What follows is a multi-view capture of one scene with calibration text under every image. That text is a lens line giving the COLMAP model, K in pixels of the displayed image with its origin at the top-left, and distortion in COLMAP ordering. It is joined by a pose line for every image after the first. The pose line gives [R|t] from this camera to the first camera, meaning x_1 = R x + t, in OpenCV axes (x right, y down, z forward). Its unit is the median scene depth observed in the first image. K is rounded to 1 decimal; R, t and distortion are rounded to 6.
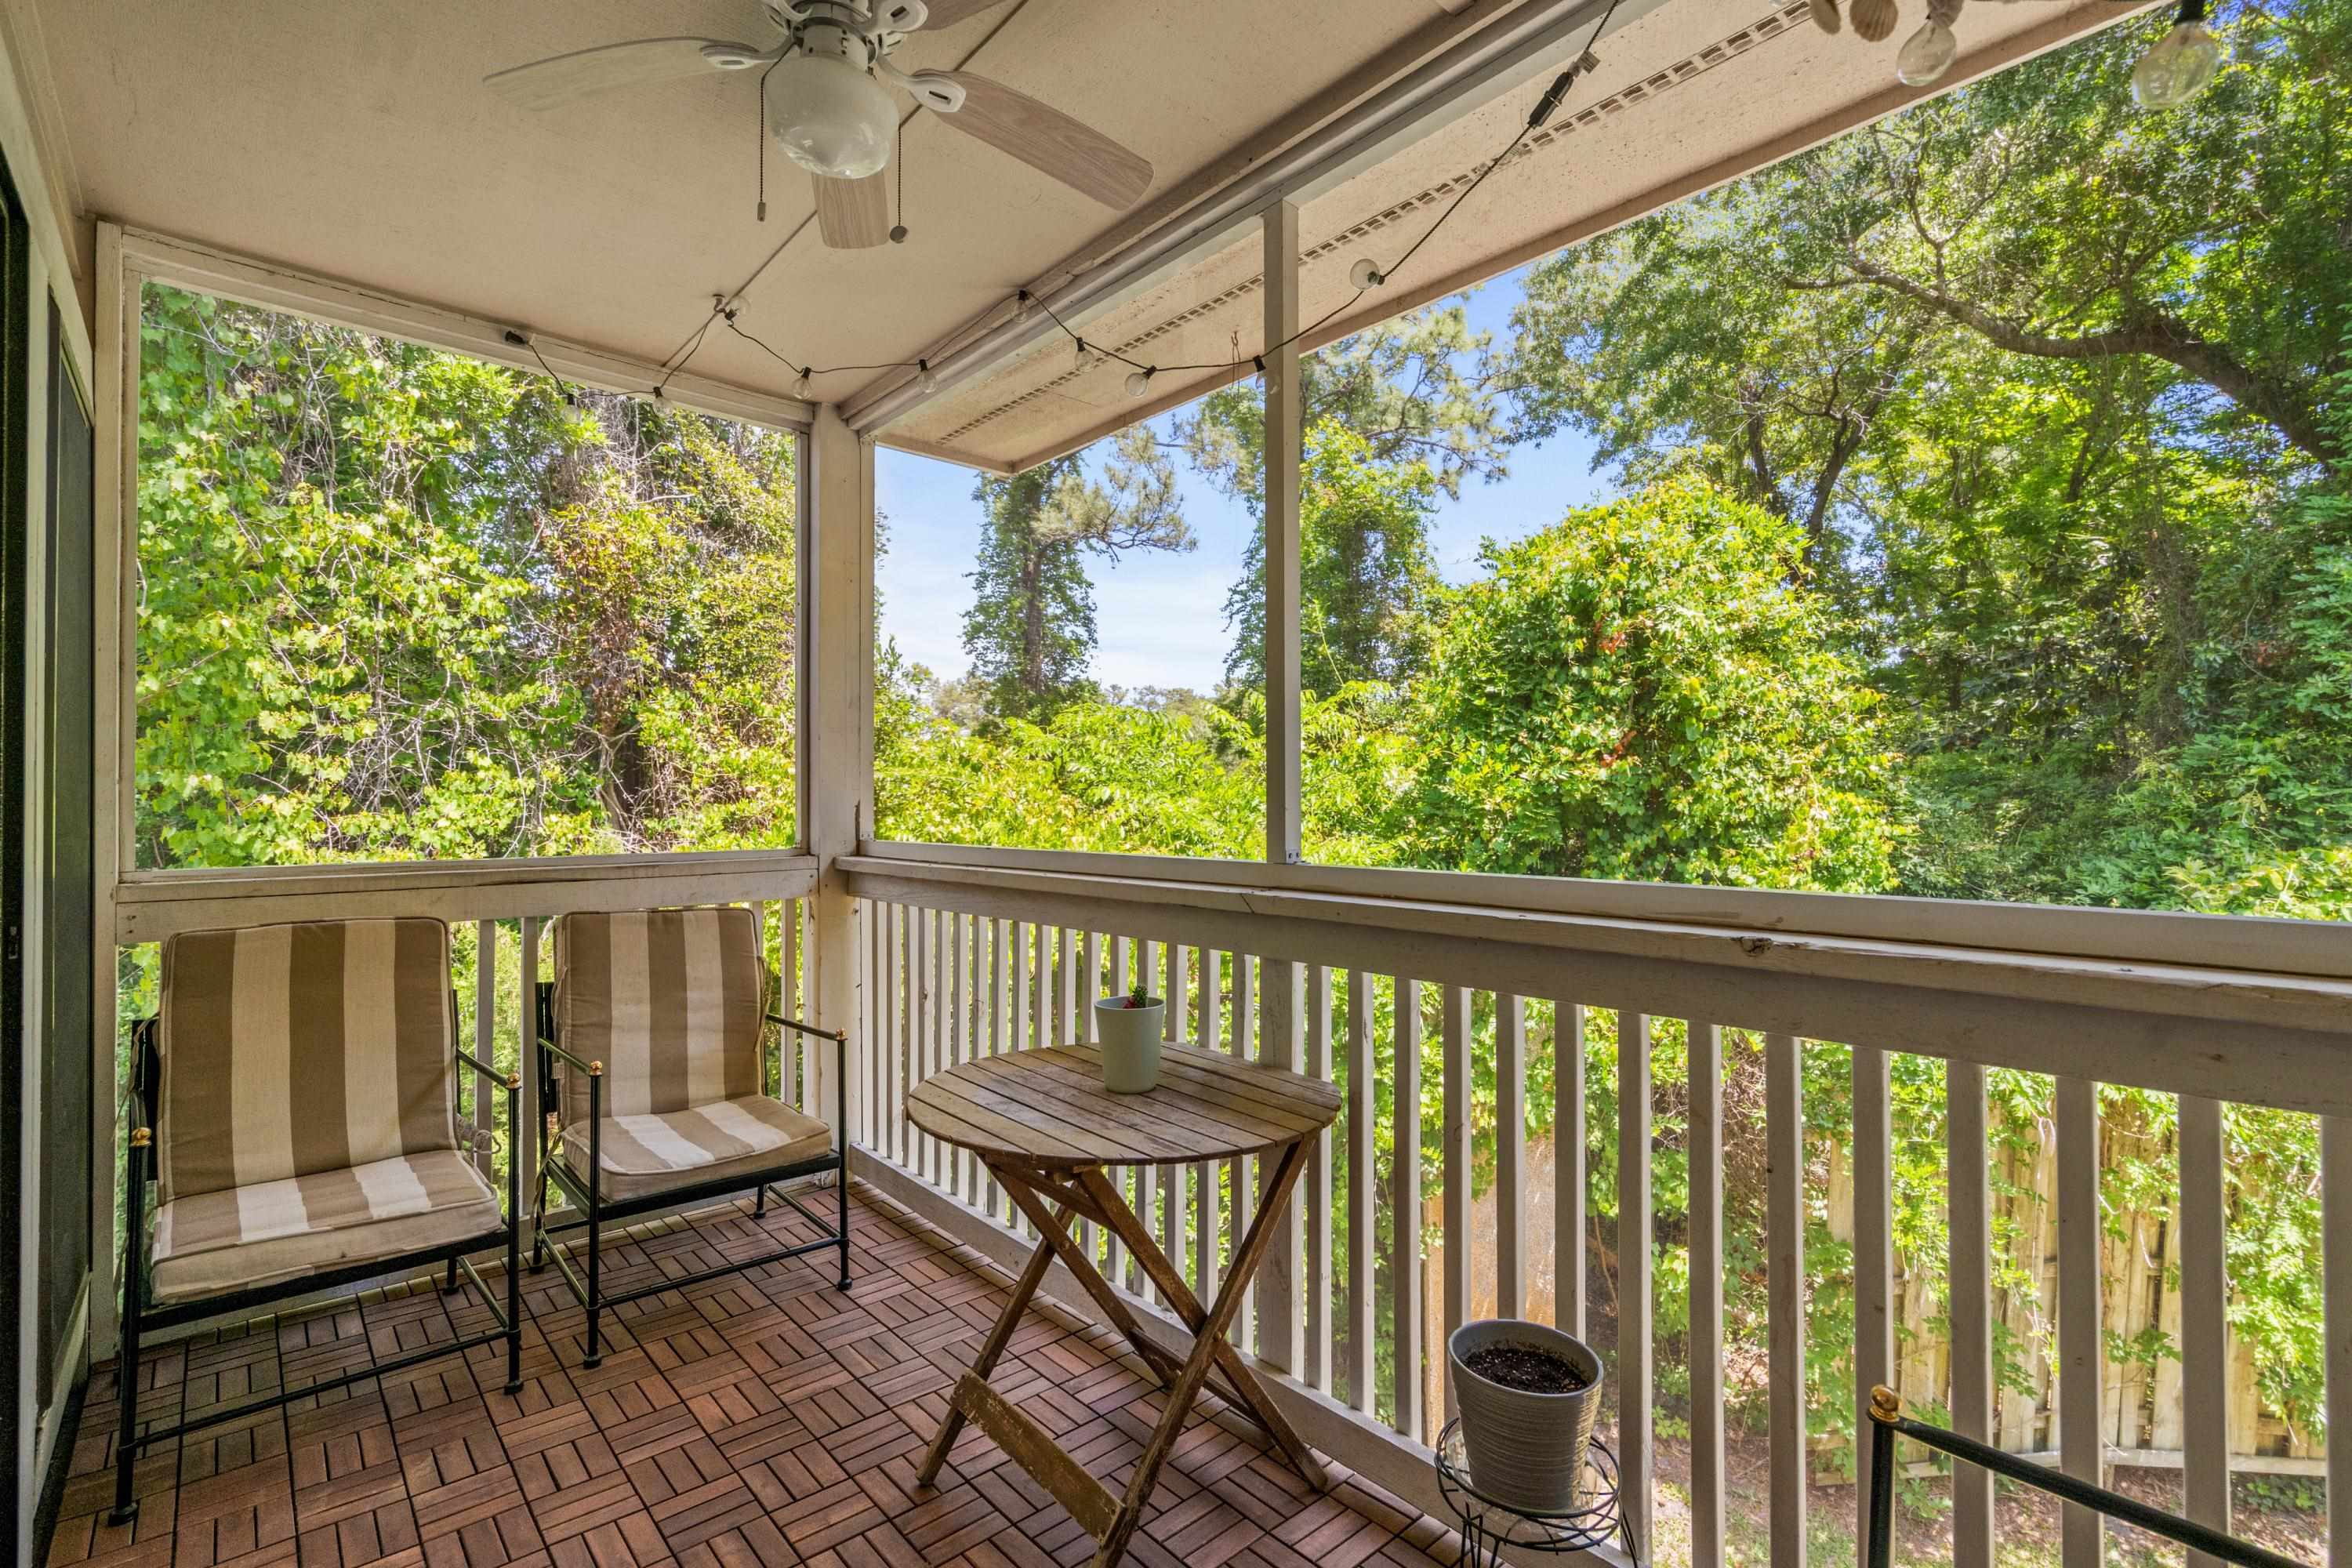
lens RADIAL K [[1061.4, 0, 1172.3], [0, 1061.4, 781.3], [0, 0, 1]] dist [-0.009805, 0.000170]
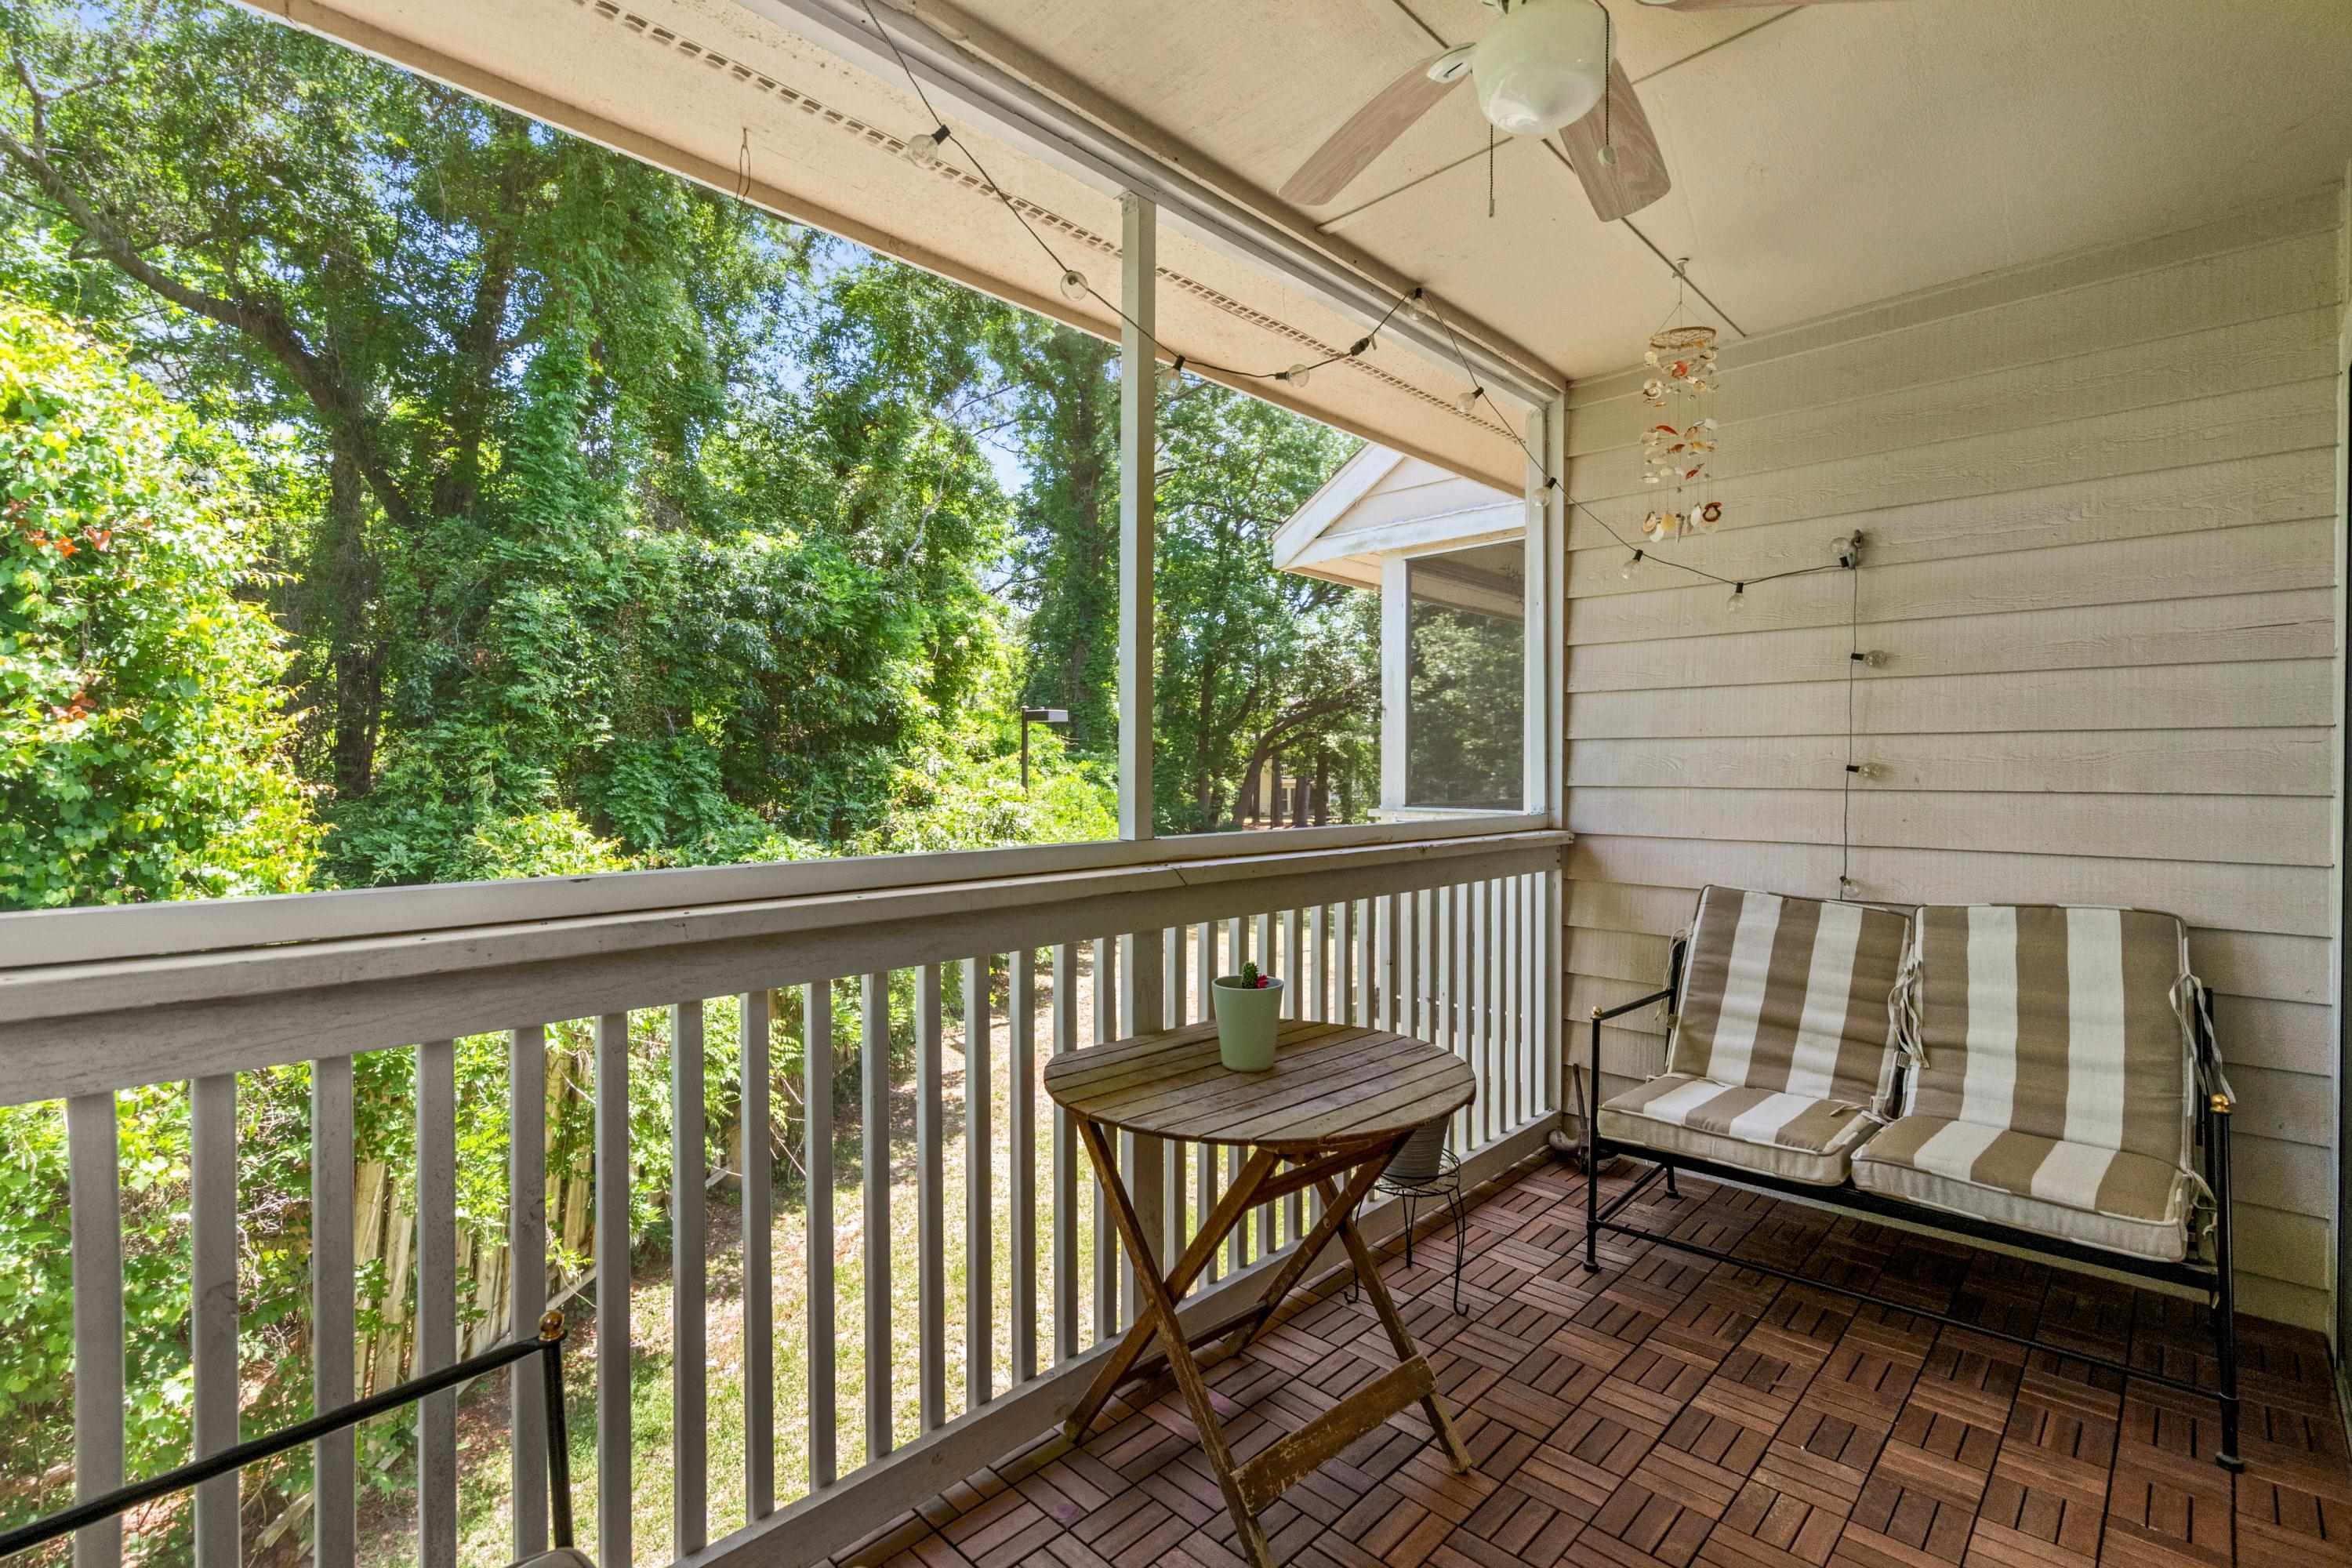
lens RADIAL K [[1061.4, 0, 1182.9], [0, 1061.4, 778.9], [0, 0, 1]] dist [-0.009805, 0.000170]
pose [[-0.070295, -0.003488, 0.997520, -0.298316], [-0.016648, 0.999859, 0.002323, 0.004522], [-0.997387, -0.016443, -0.070343, 0.328056]]
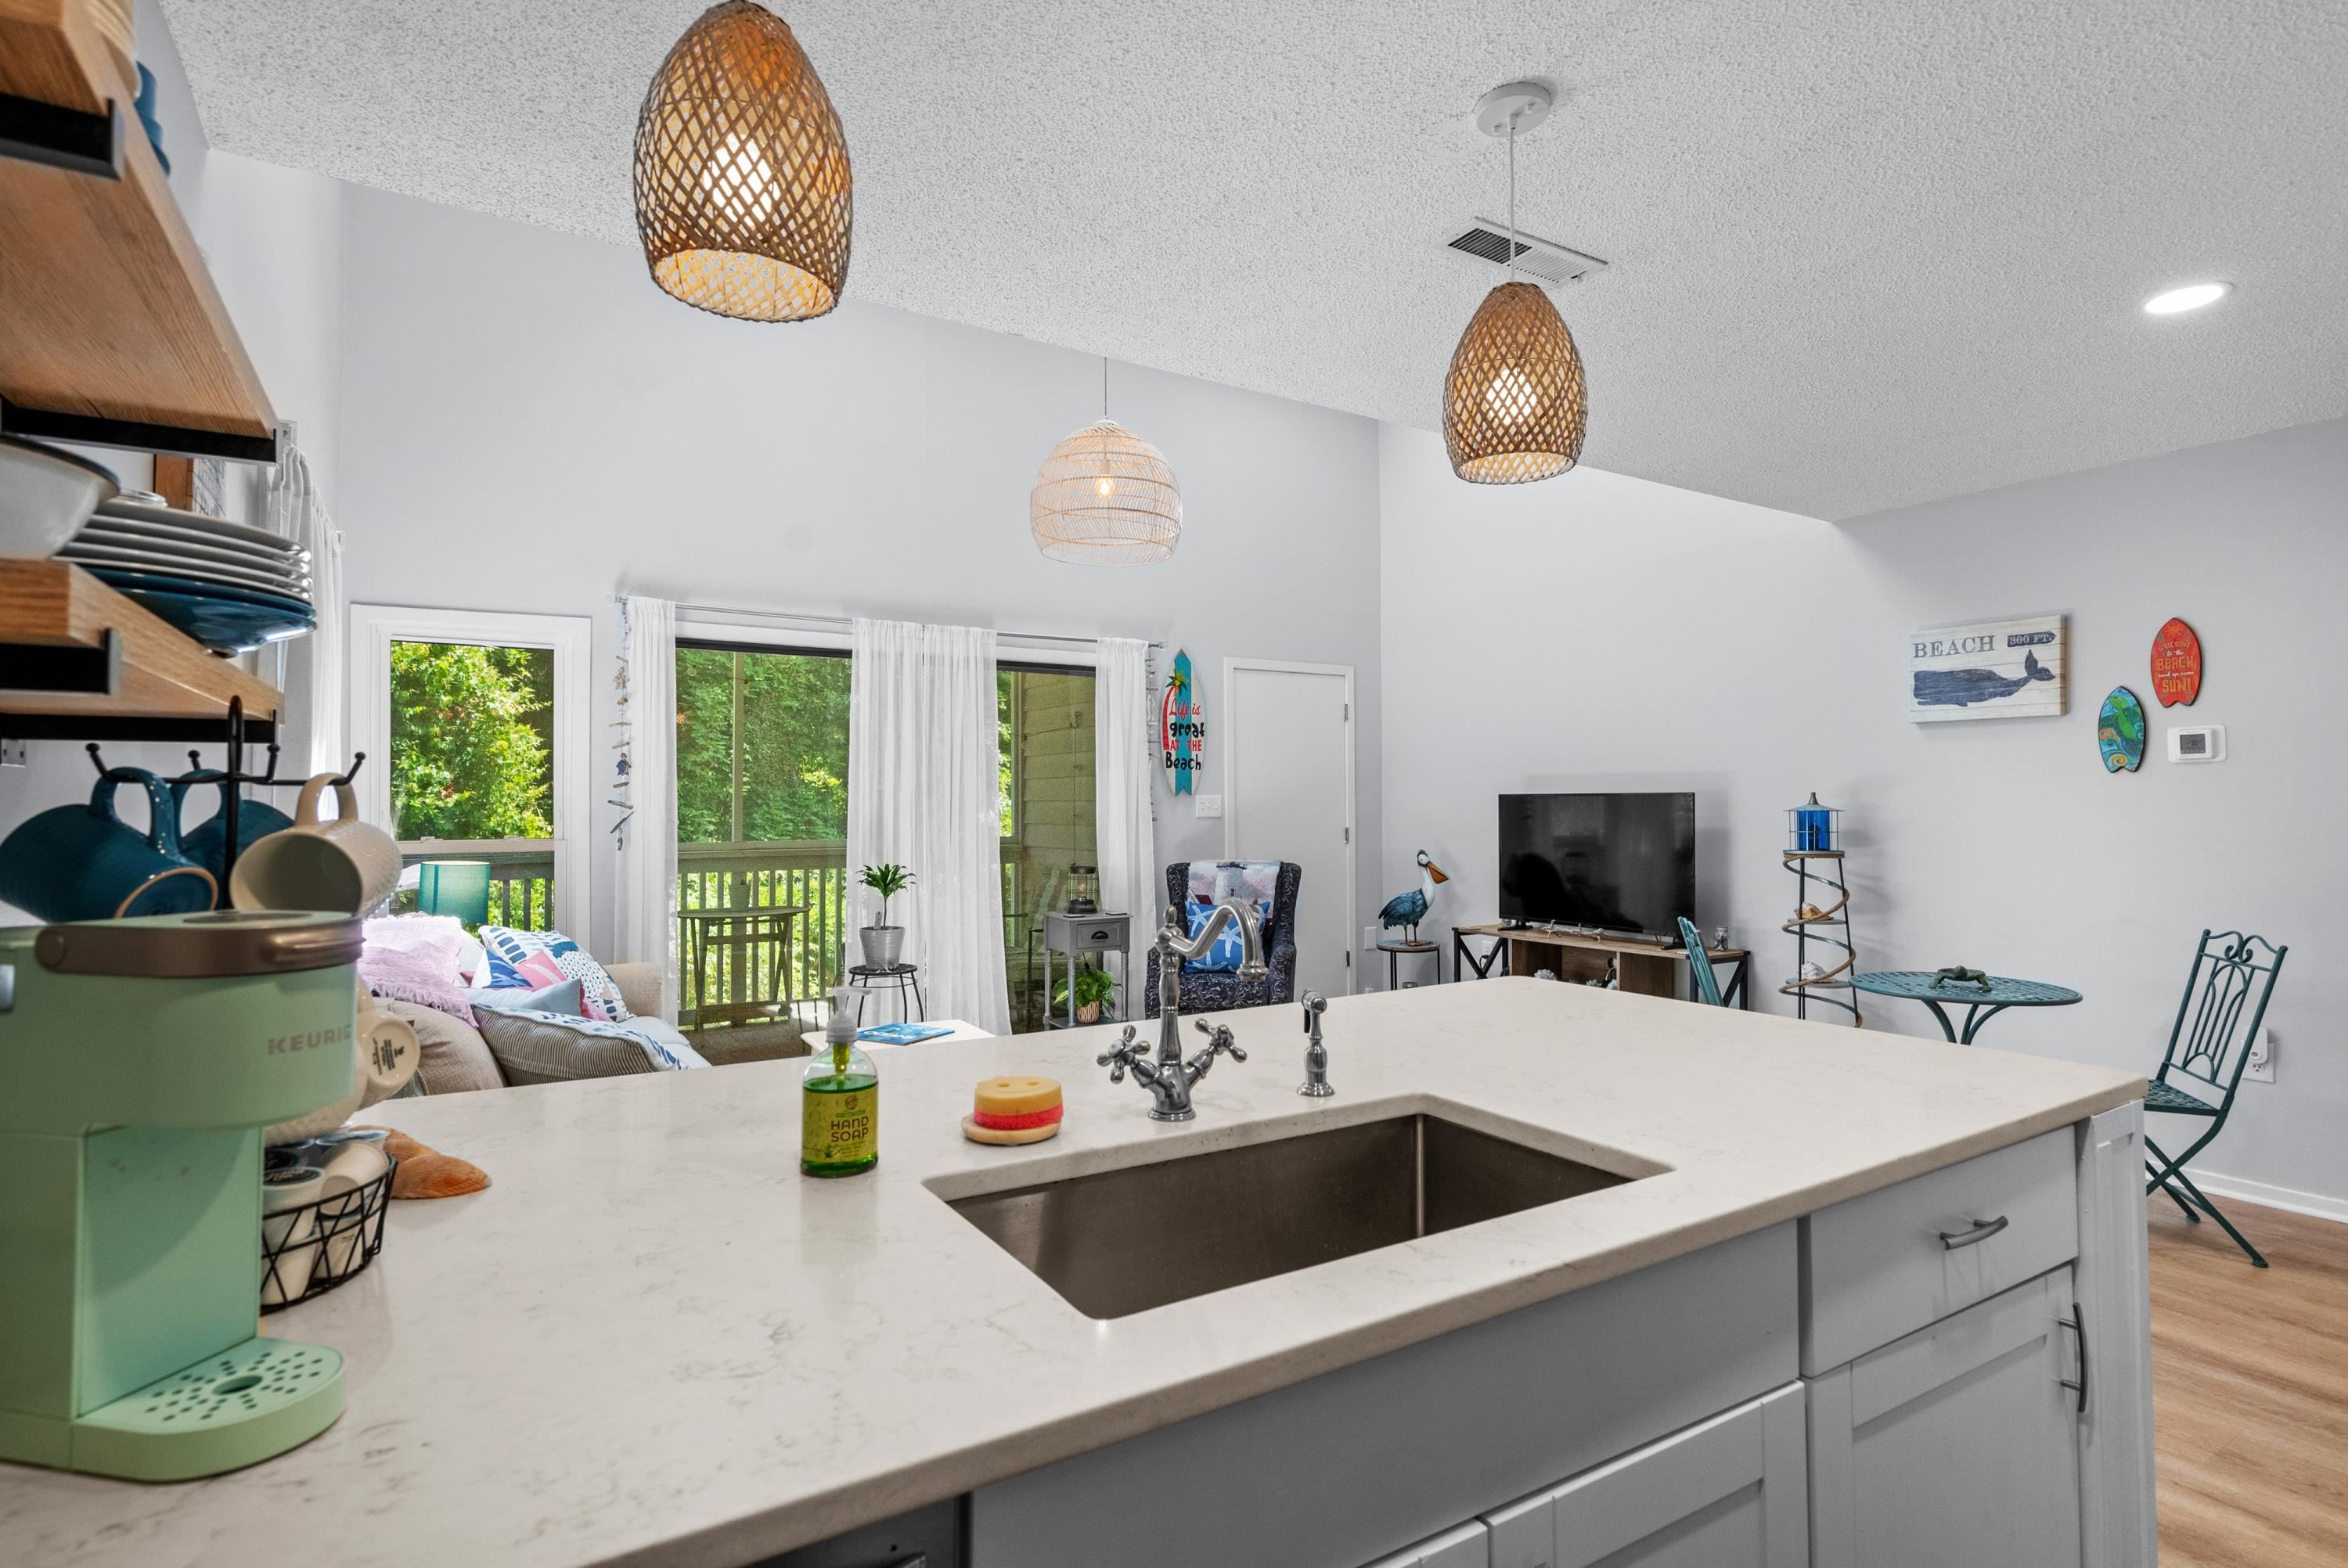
lens RADIAL K [[1174.0, 0, 1162.5], [0, 1174.0, 787.2], [0, 0, 1]] dist [-0.004212, -0.000130]
pose [[0.188832, 0.018733, 0.981831, -0.978193], [-0.014447, 0.999763, -0.016296, -0.014776], [-0.981903, -0.011107, 0.189058, -0.282473]]
